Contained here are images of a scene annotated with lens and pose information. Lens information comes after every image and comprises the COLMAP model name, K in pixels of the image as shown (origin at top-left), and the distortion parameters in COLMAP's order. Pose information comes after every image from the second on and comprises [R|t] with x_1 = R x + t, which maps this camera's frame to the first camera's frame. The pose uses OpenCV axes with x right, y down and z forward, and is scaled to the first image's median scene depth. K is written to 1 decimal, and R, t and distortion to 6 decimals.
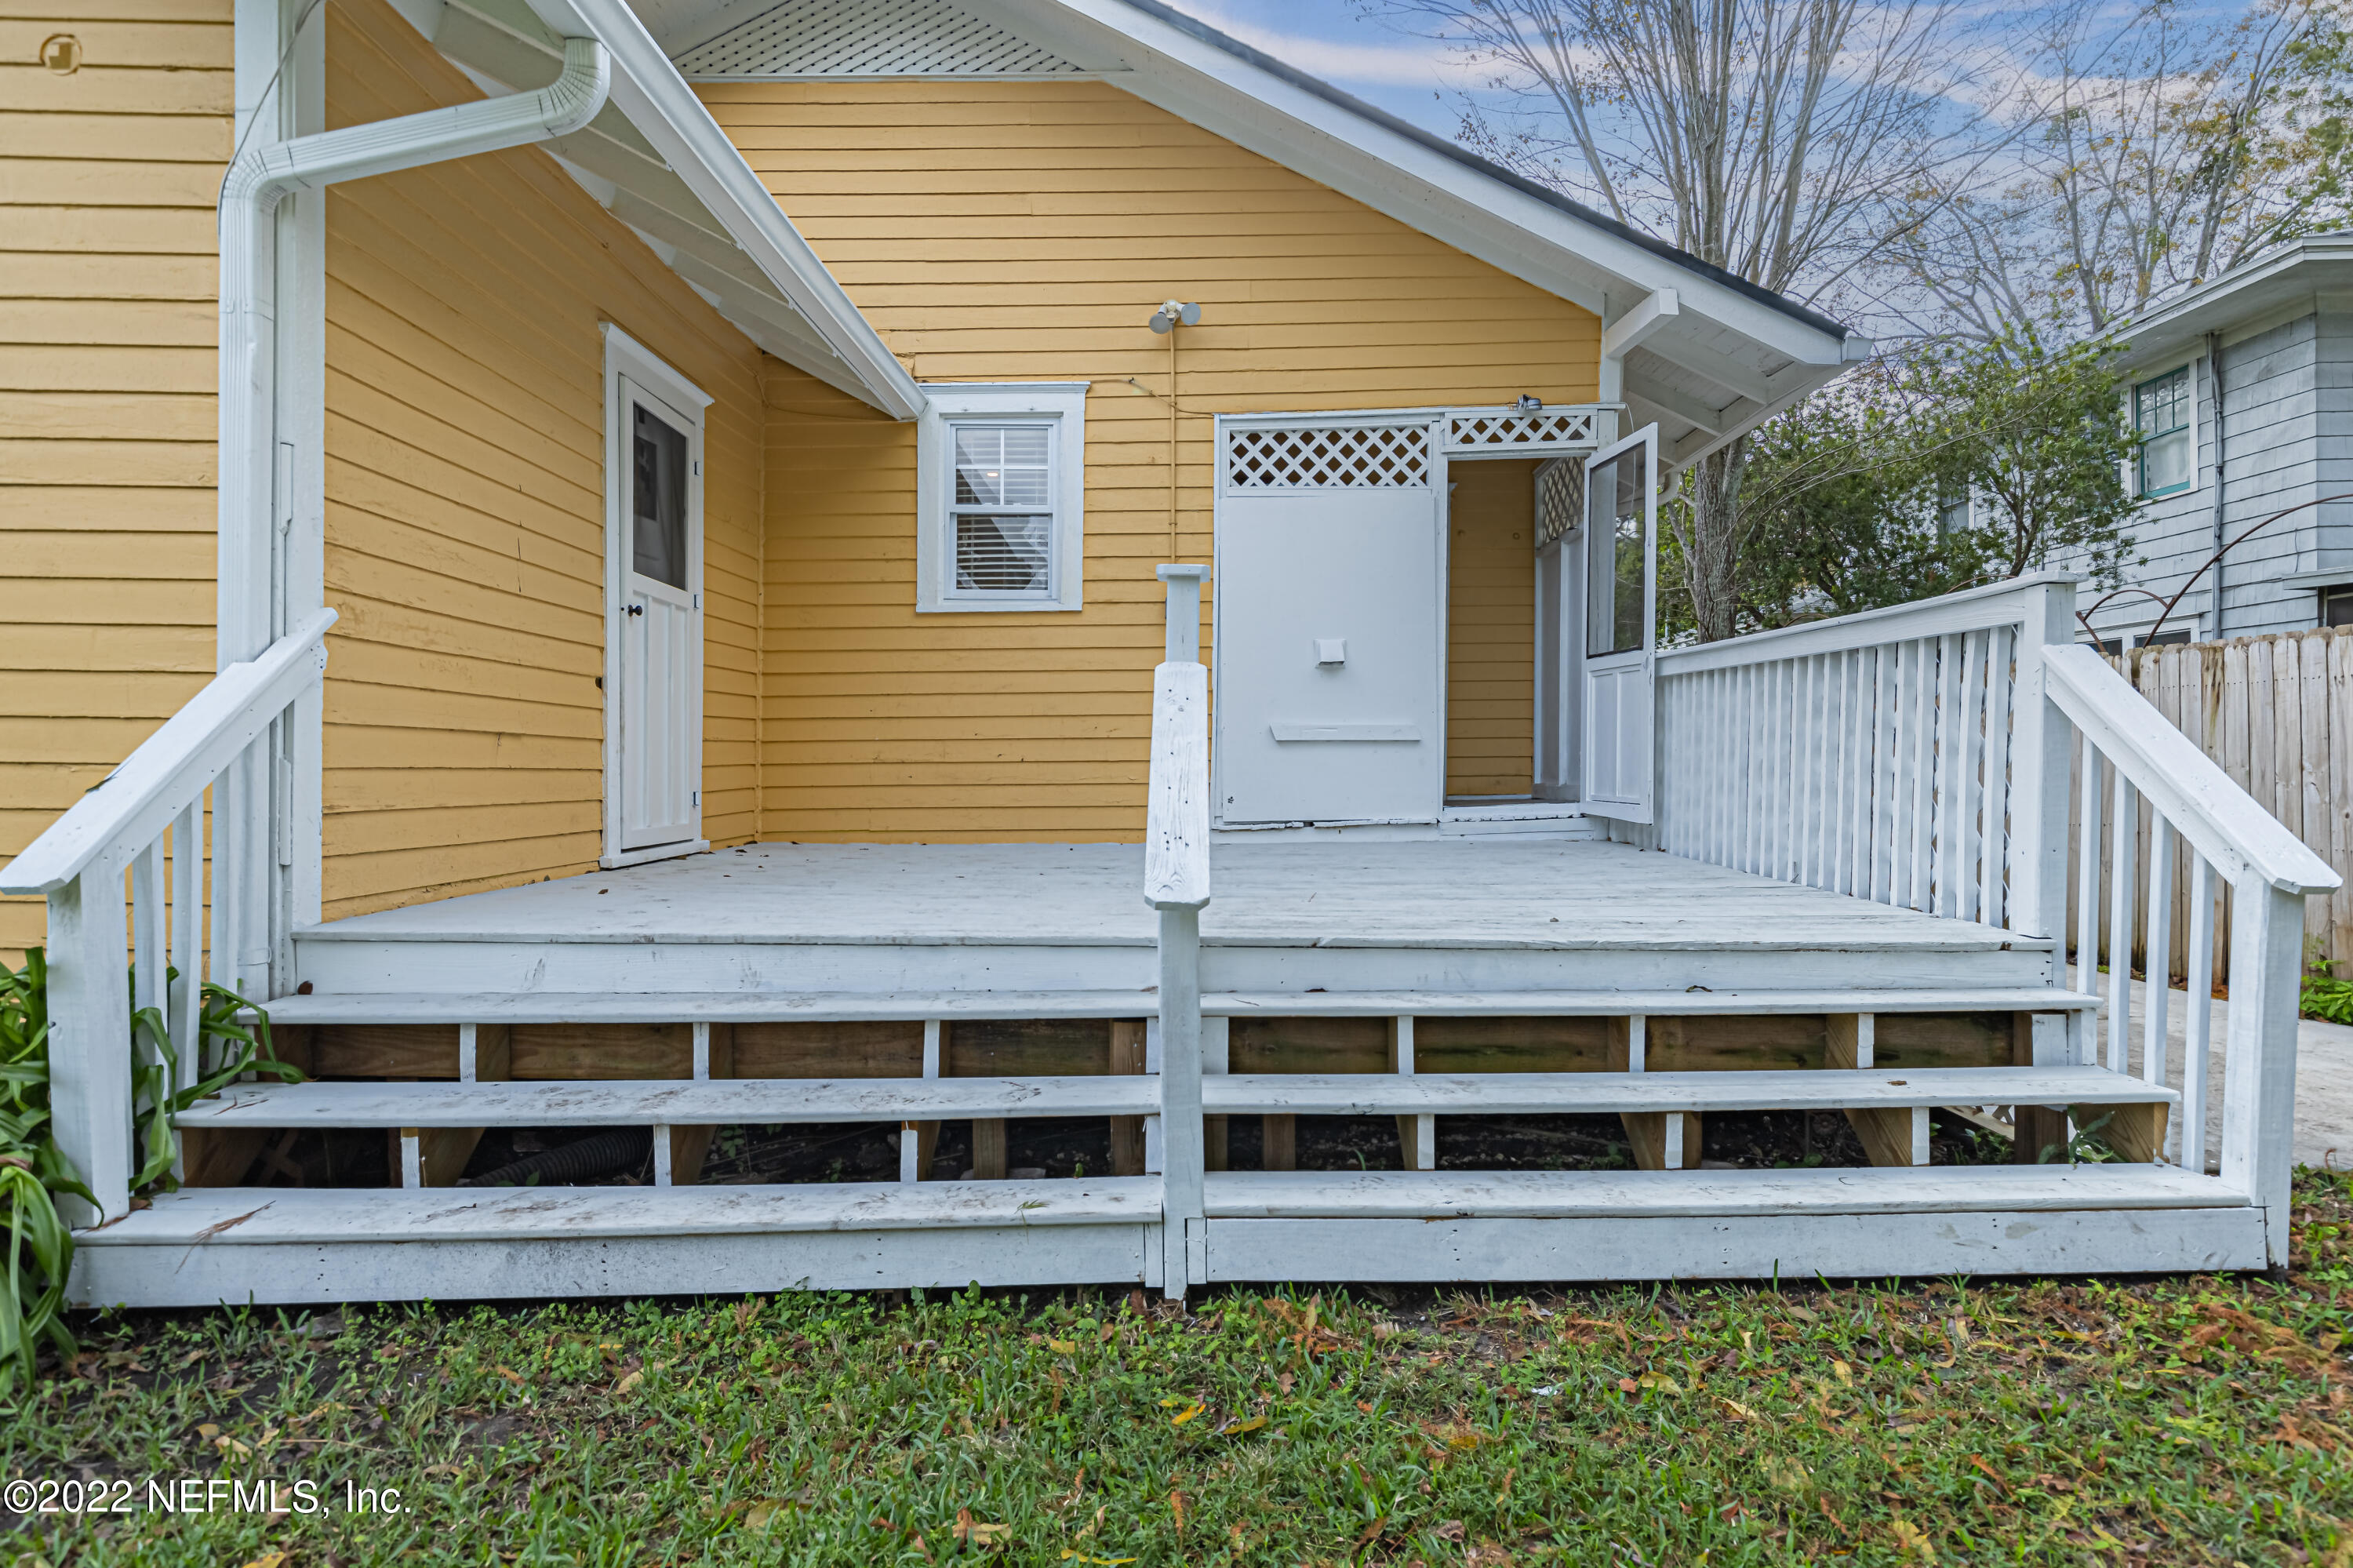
lens RADIAL K [[1277.5, 0, 1183.8], [0, 1277.5, 778.9], [0, 0, 1]] dist [0.003661, -0.002465]
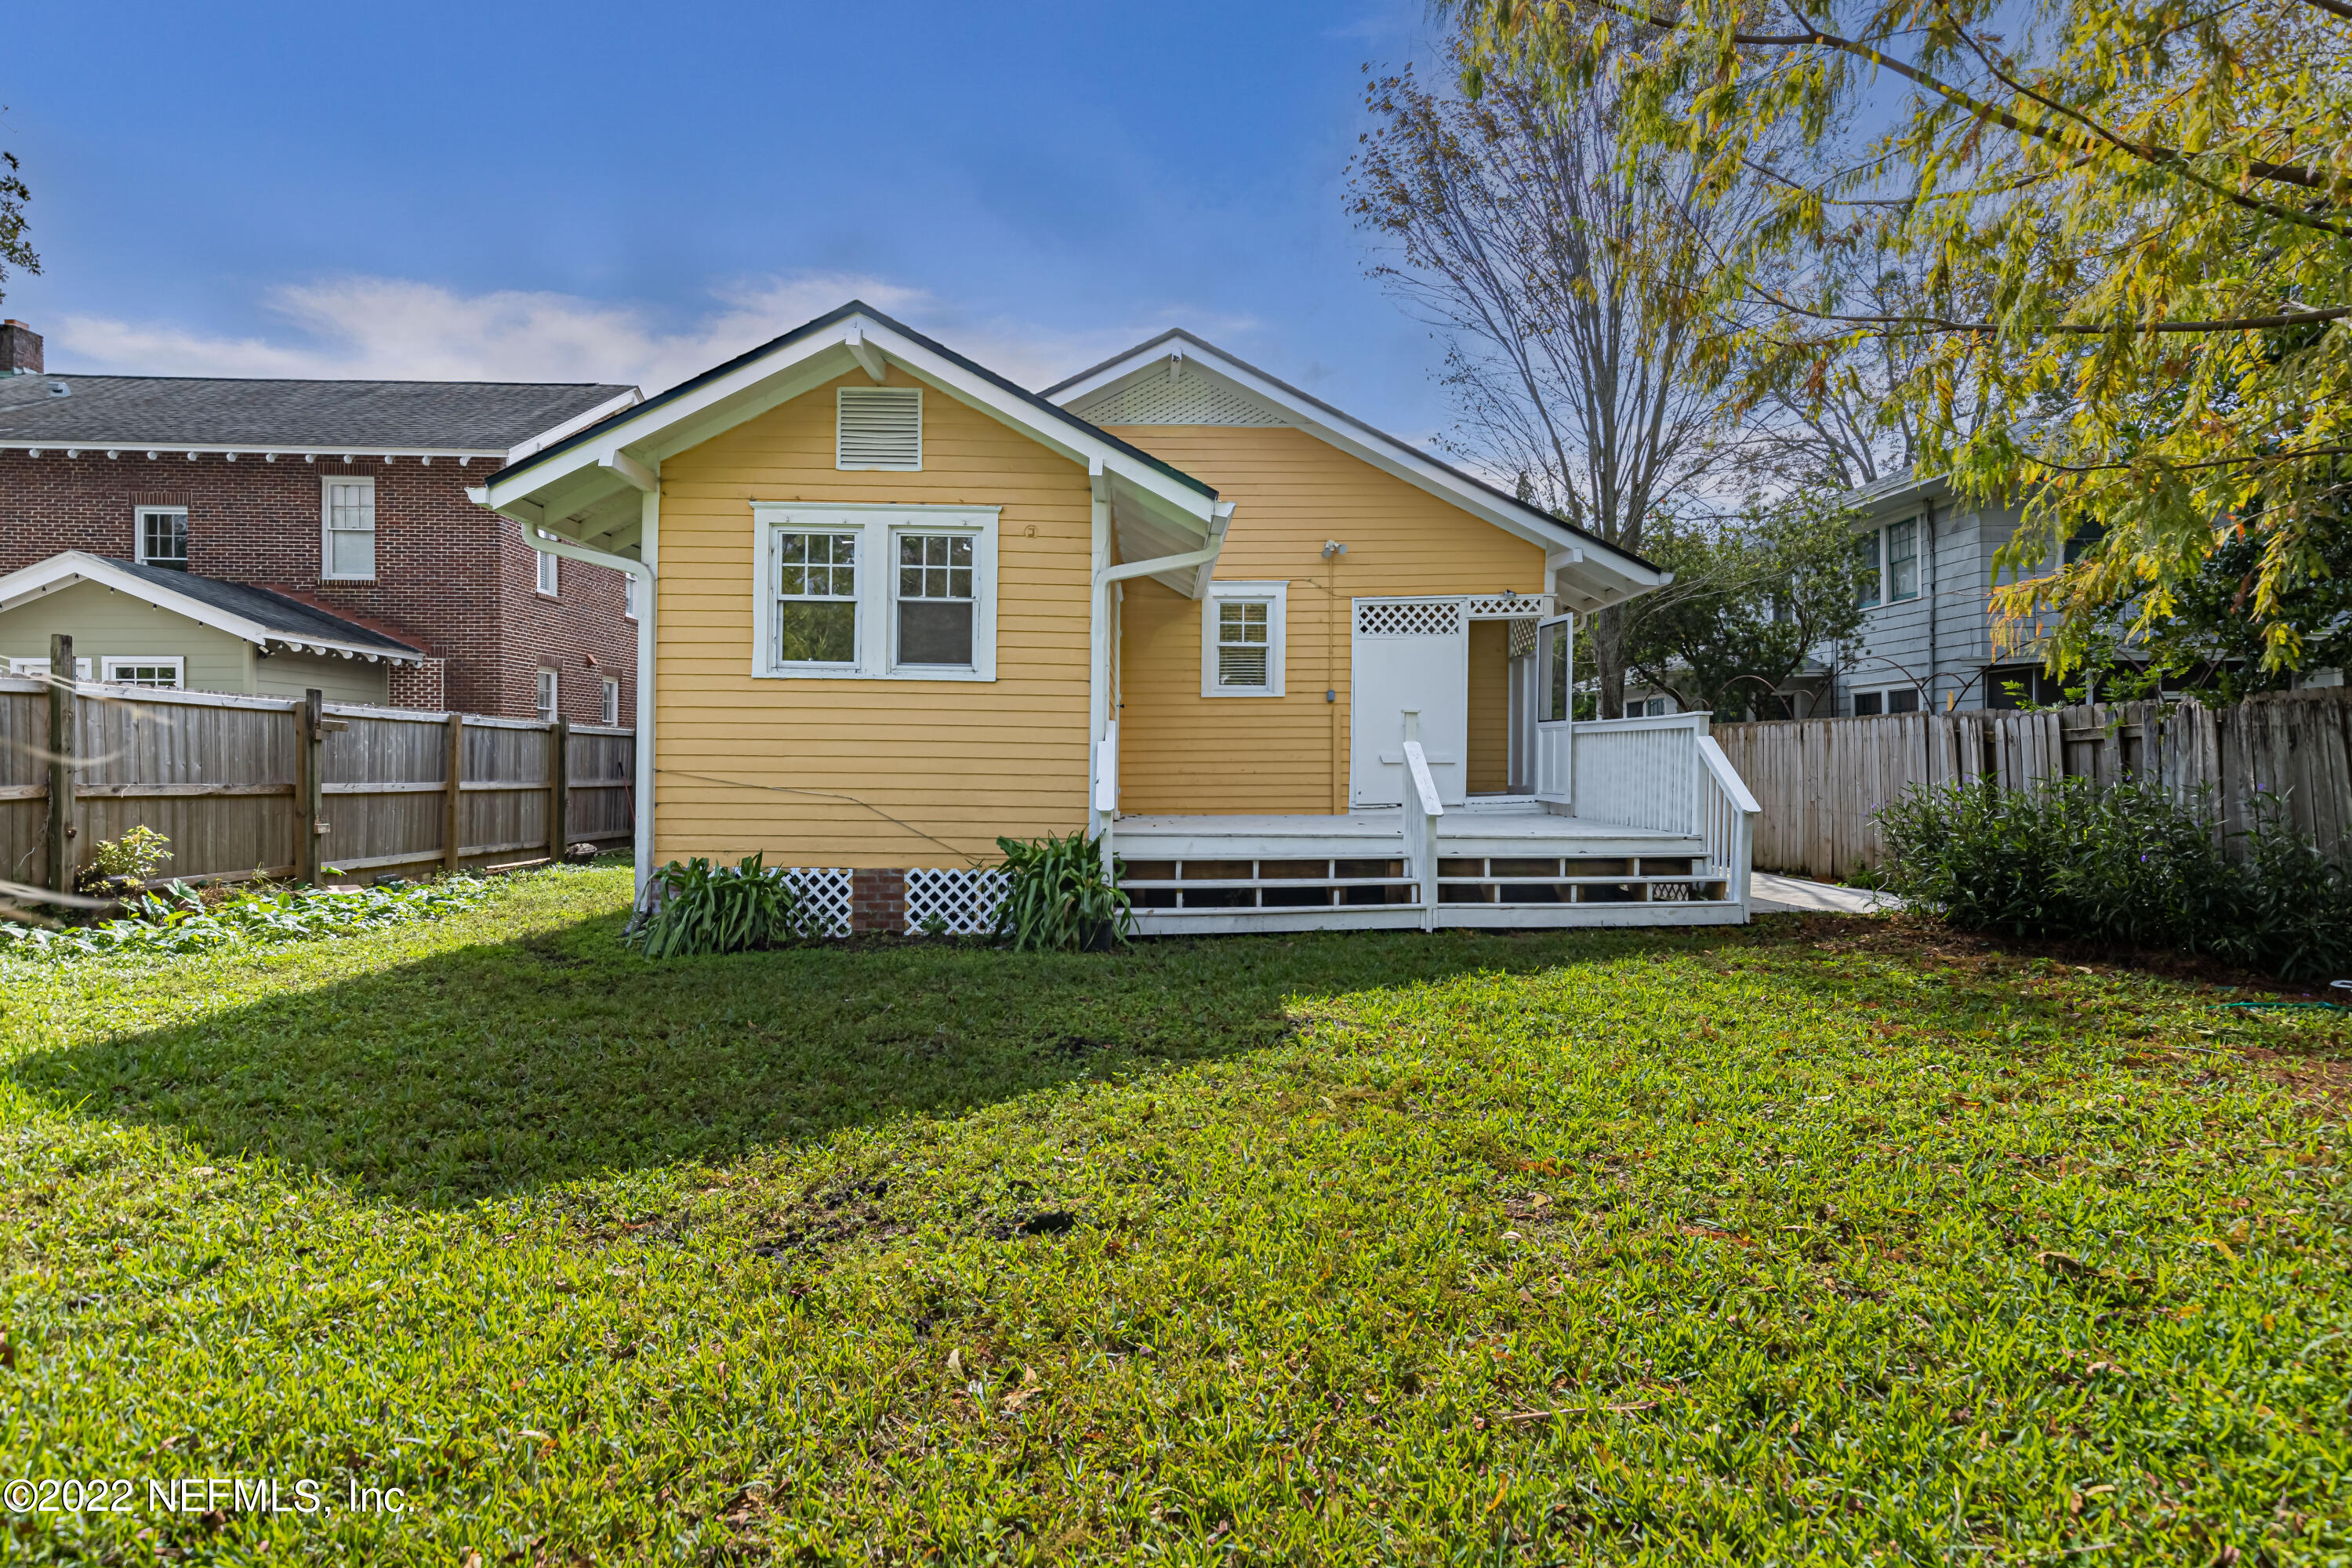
lens RADIAL K [[1235.7, 0, 1170.4], [0, 1235.7, 777.3], [0, 0, 1]] dist [-0.000530, -0.000235]
pose [[0.999488, 0.002935, 0.031854, -0.316260], [-0.002734, 0.999976, -0.006346, 0.005876], [-0.031872, 0.006255, 0.999472, -0.898868]]
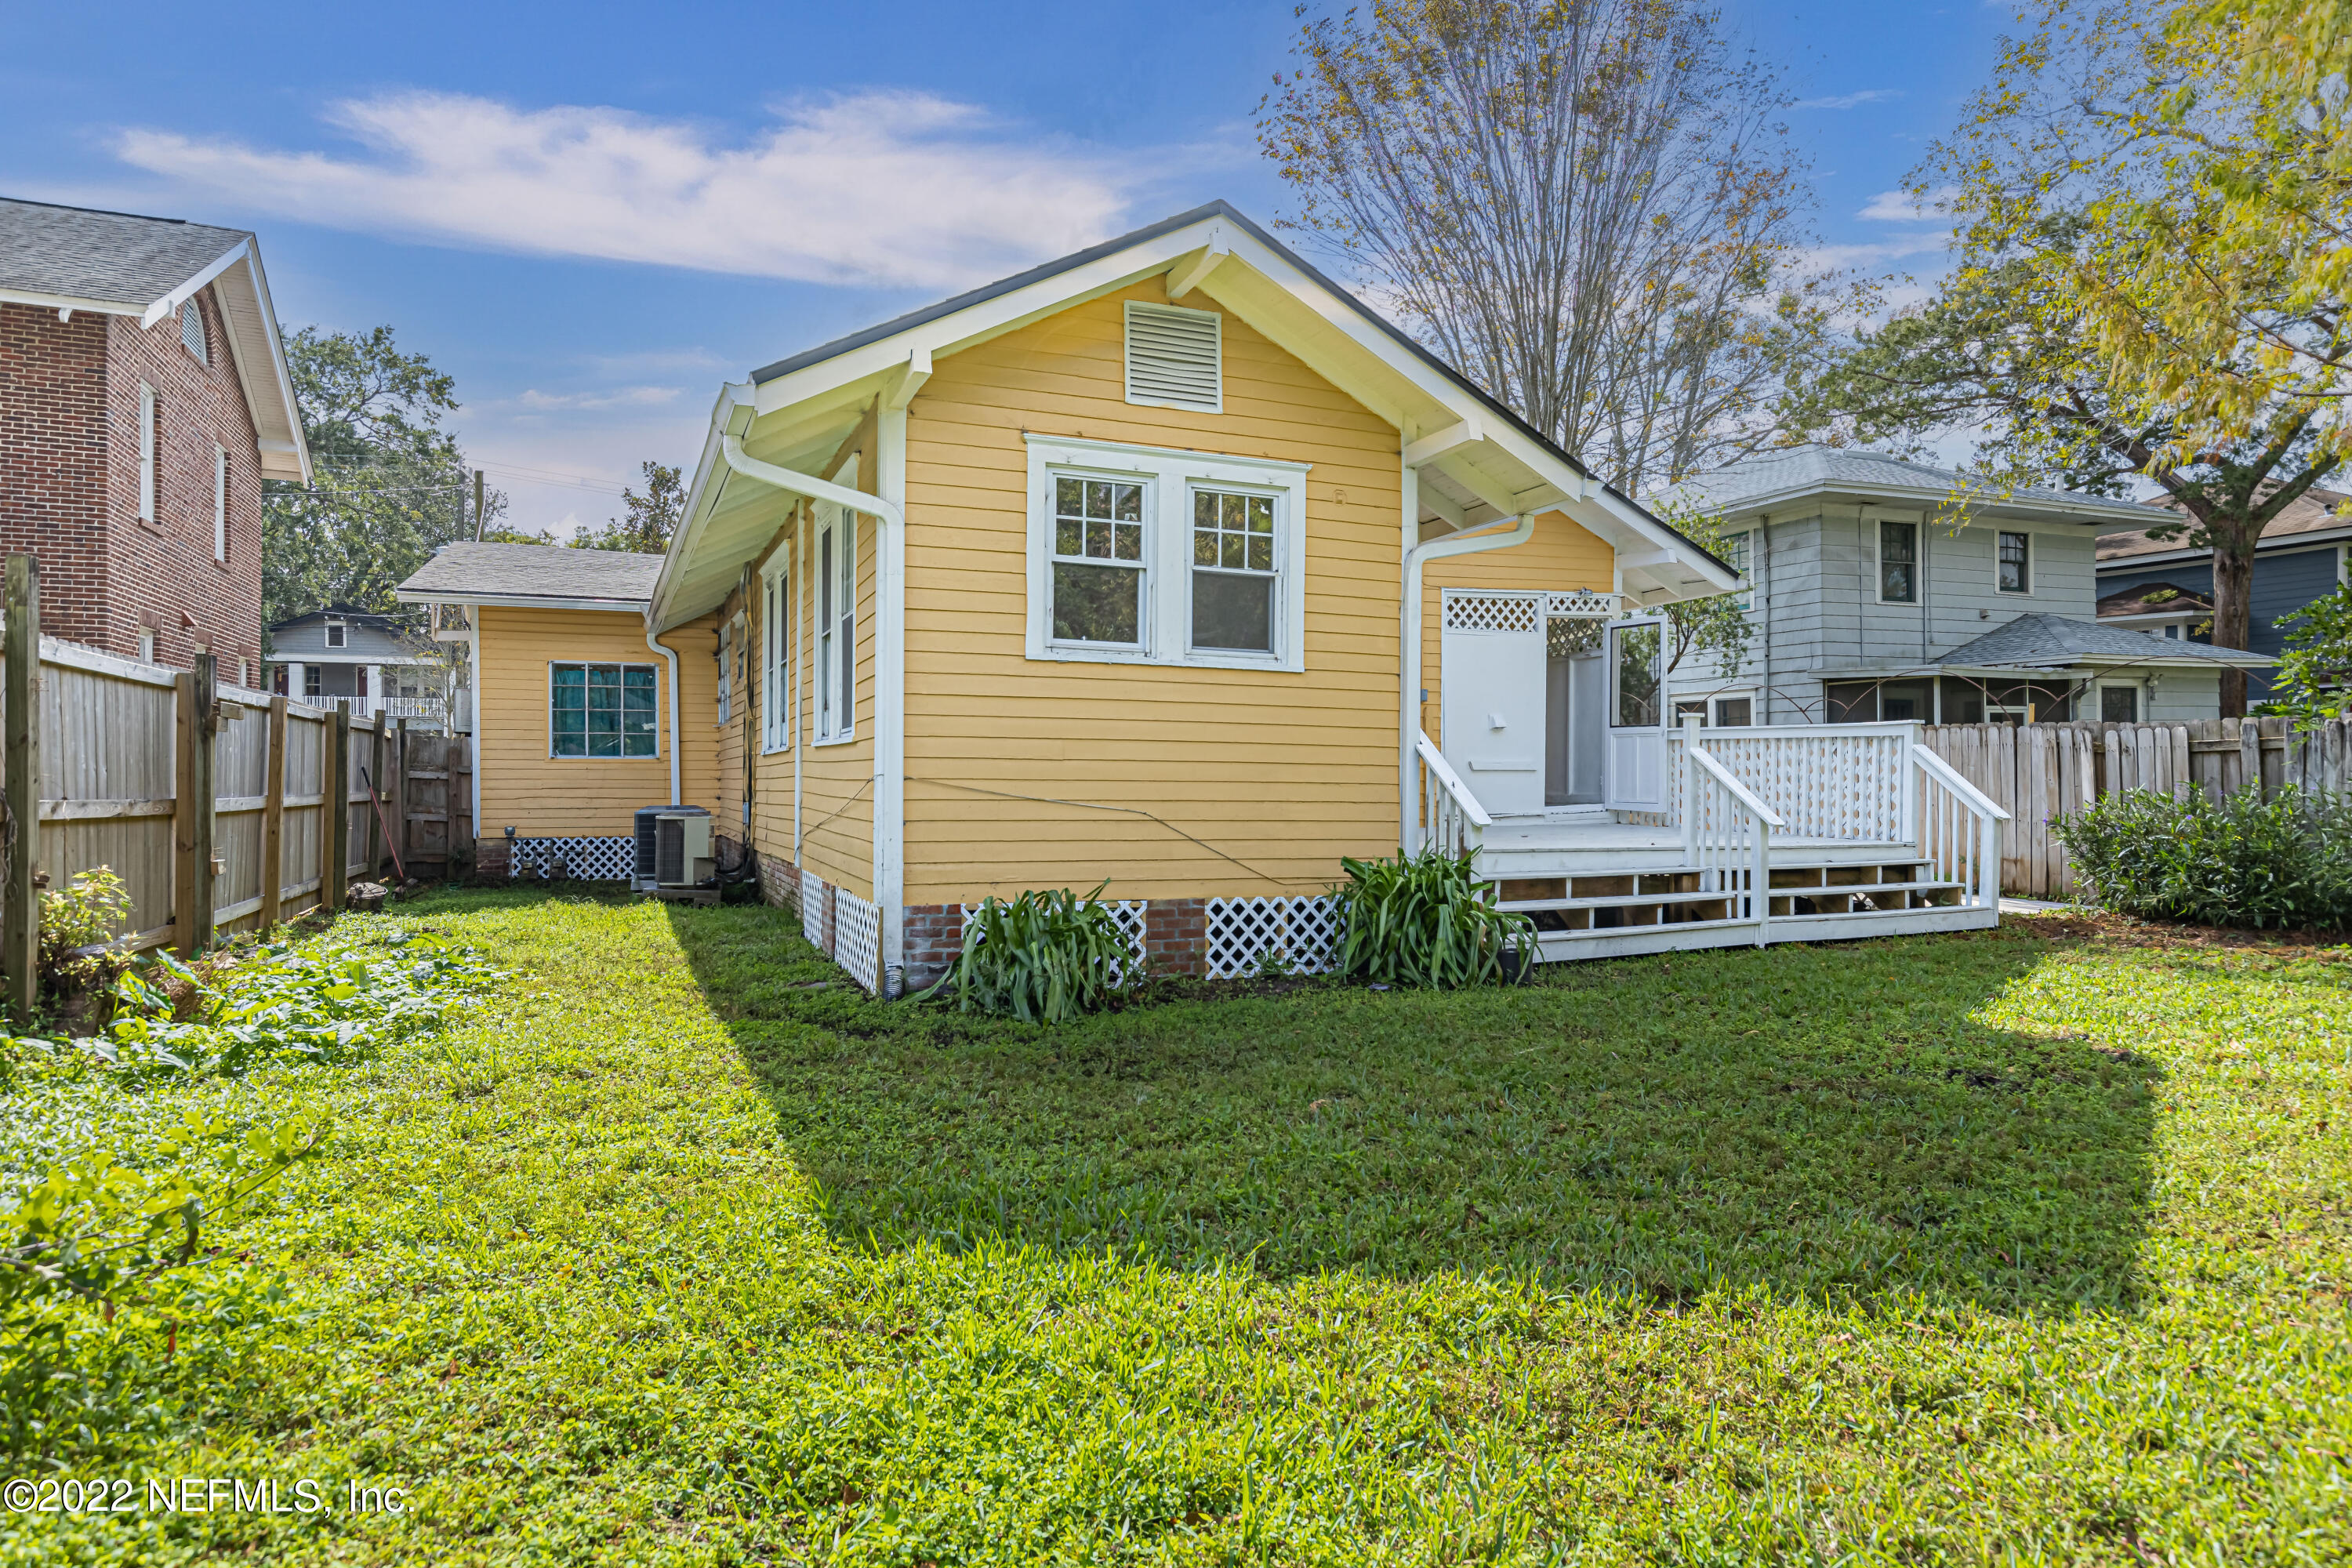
lens RADIAL K [[1445.4, 0, 1164.4], [0, 1445.4, 782.7], [0, 0, 1]] dist [-0.005369, -0.001265]
pose [[0.922322, 0.001624, 0.386419, -1.112588], [0.002735, 0.999939, -0.010729, 0.008427], [-0.386413, 0.010952, 0.922261, -0.711273]]
